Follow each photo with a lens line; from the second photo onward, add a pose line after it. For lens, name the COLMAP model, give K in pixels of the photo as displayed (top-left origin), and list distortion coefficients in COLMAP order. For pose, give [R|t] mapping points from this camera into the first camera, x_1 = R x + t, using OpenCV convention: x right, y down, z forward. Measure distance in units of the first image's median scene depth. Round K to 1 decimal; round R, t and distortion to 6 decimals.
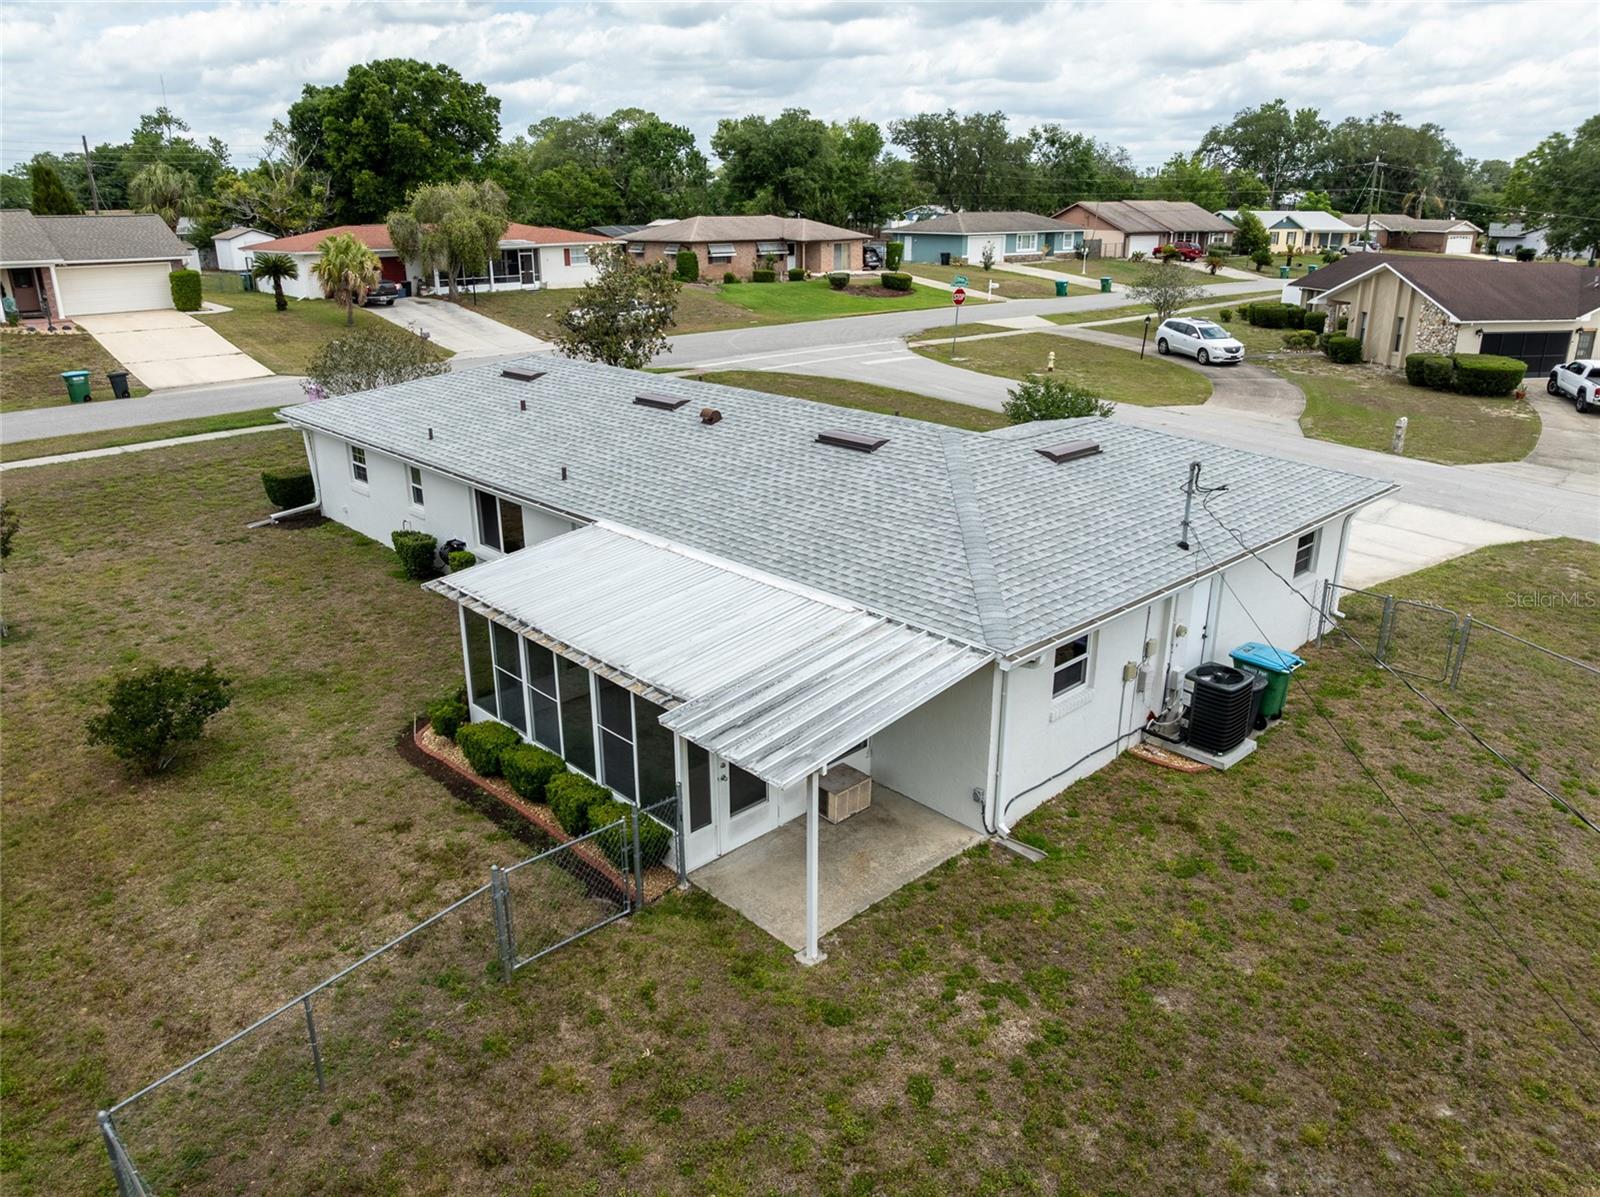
lens RADIAL K [[1129.1, 0, 800.0], [0, 1129.1, 598.5], [0, 0, 1]] dist [-0.040189, 0.000890]
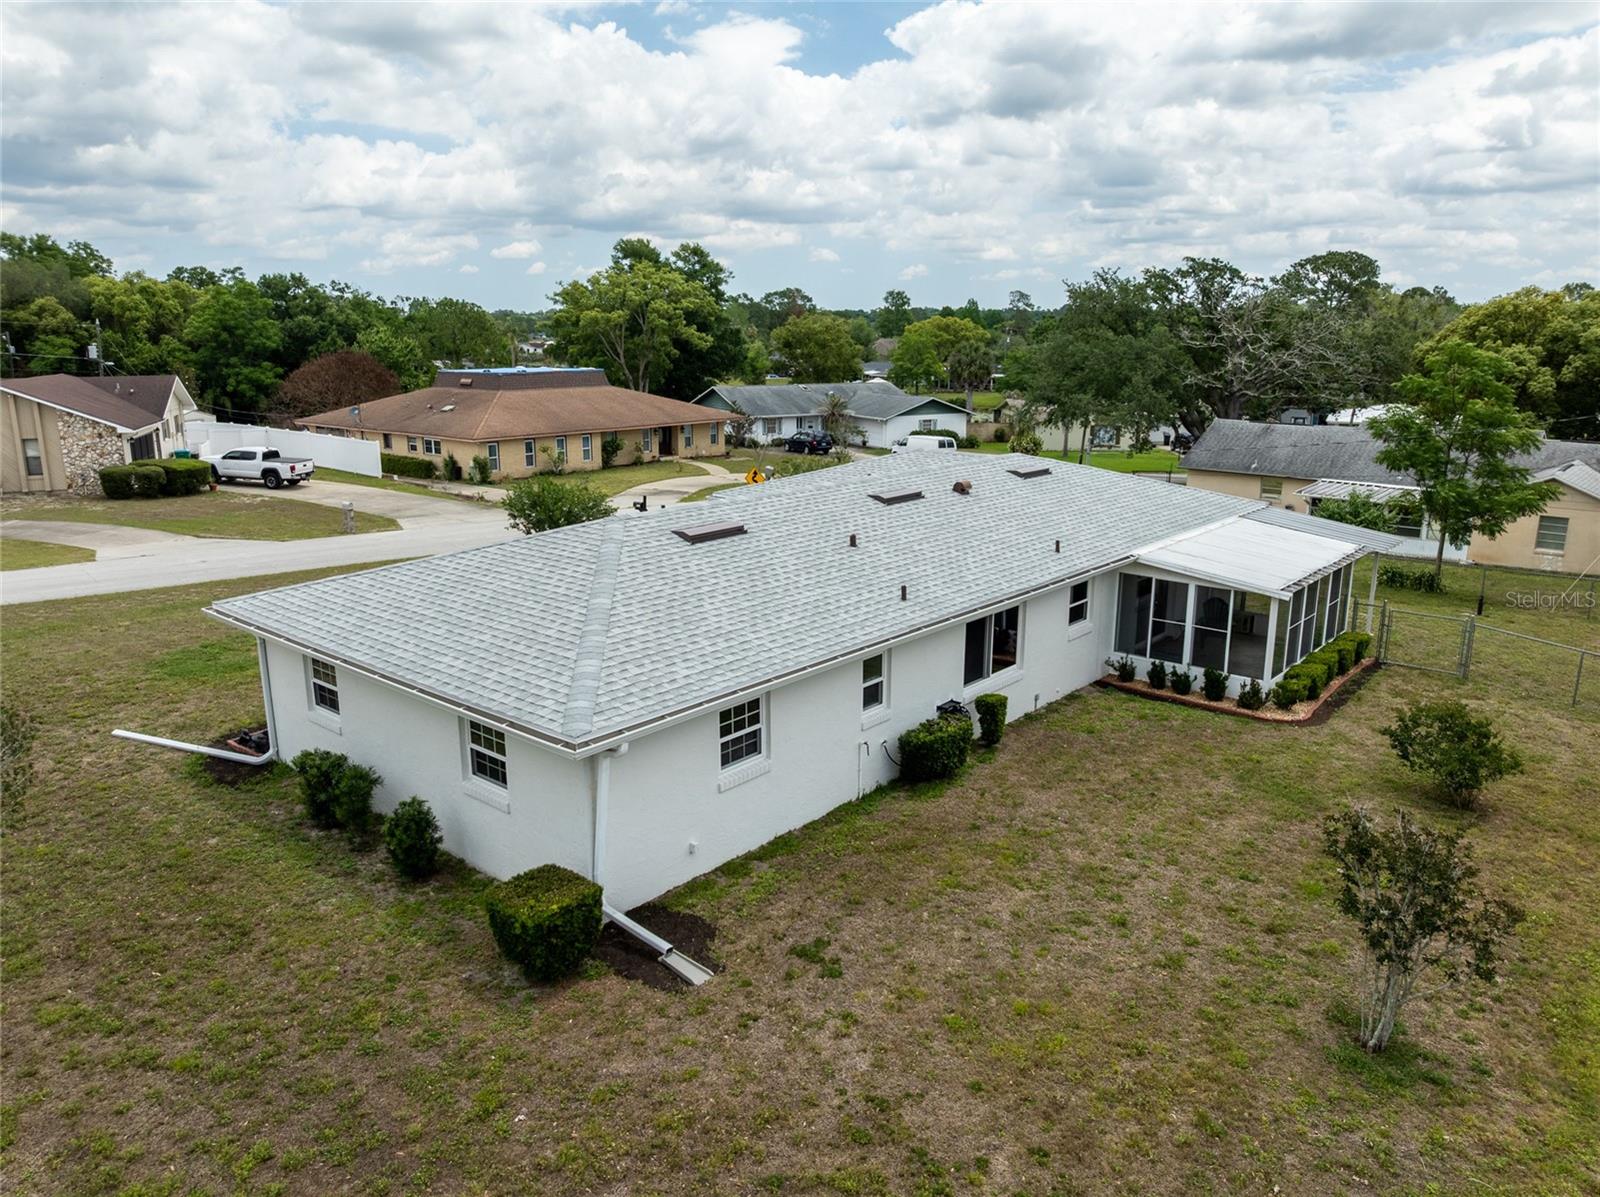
lens RADIAL K [[1129.1, 0, 800.0], [0, 1129.1, 598.5], [0, 0, 1]] dist [-0.040189, 0.000890]
pose [[-0.096963, -0.231771, 0.967926, -1.070373], [0.334278, 0.908433, 0.251012, -0.359746], [-0.937473, 0.347895, -0.010608, 1.097144]]
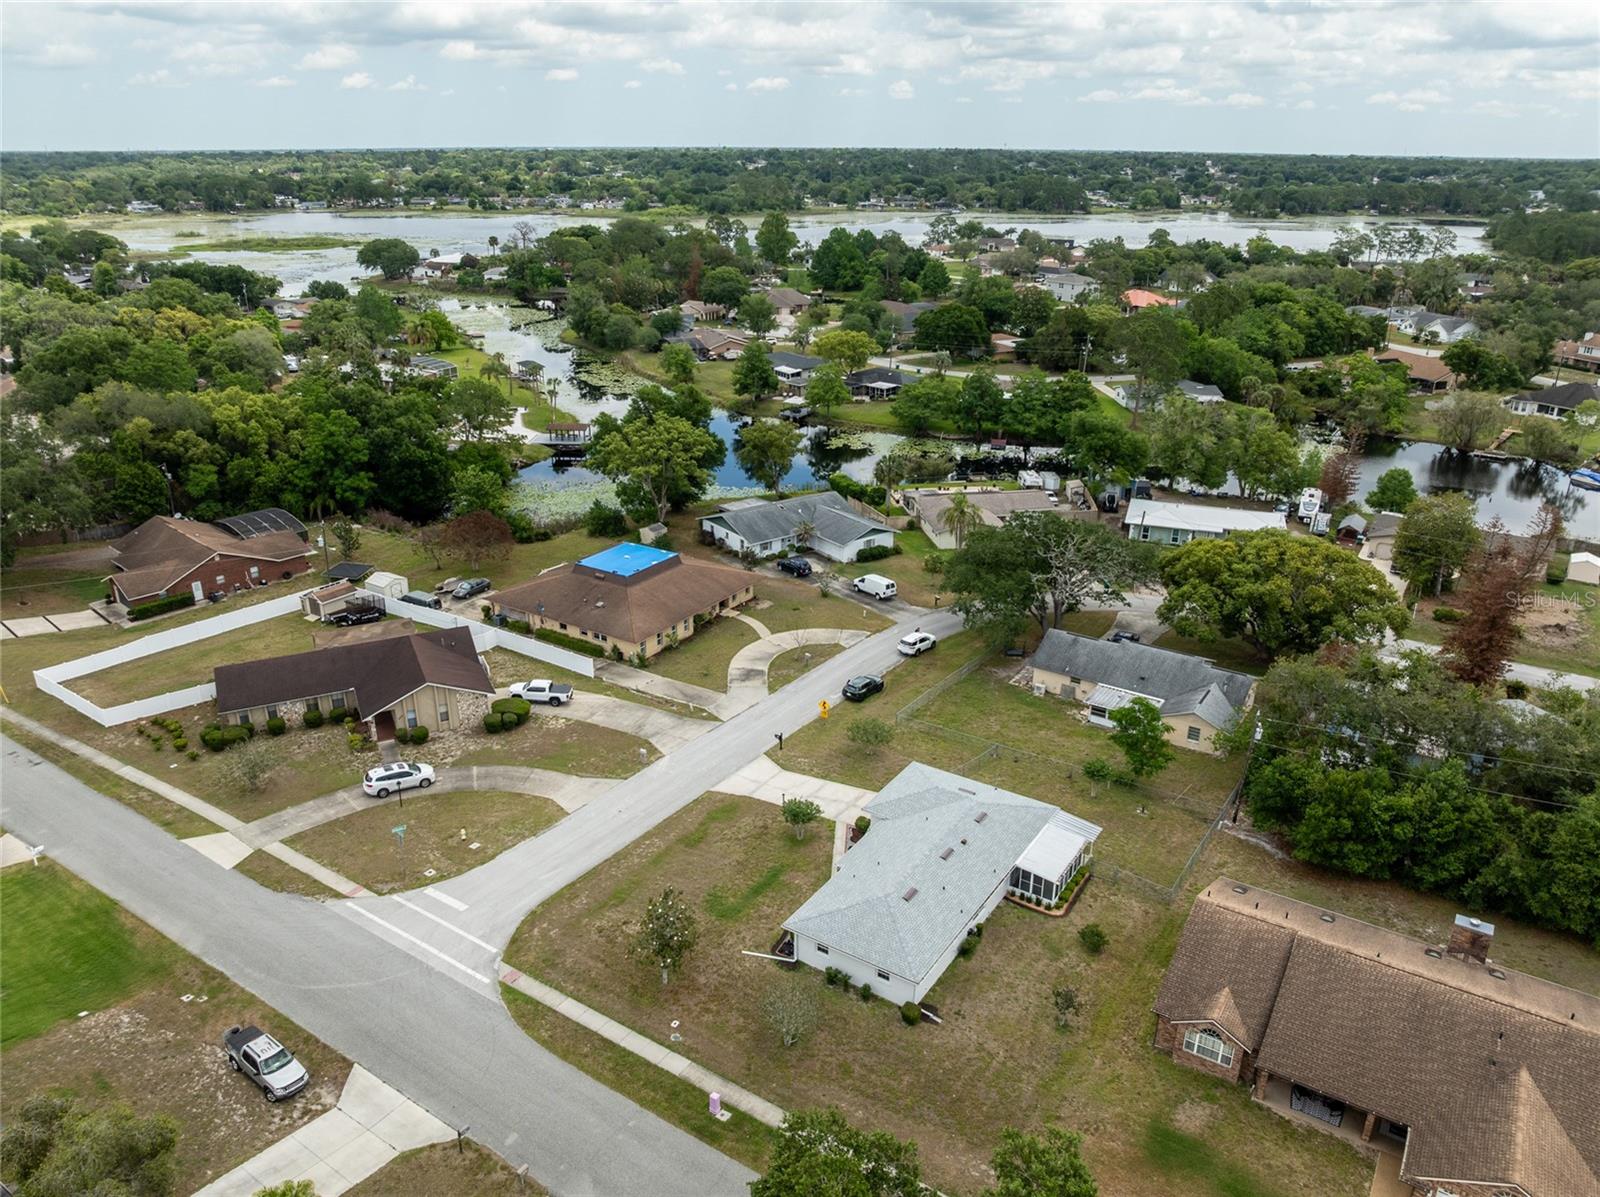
lens RADIAL K [[1129.1, 0, 800.0], [0, 1129.1, 598.5], [0, 0, 1]] dist [-0.040189, 0.000890]
pose [[-0.222941, -0.365445, 0.903741, -2.683141], [0.323607, 0.846758, 0.422232, -2.294803], [-0.919552, 0.386590, -0.070516, 1.312070]]
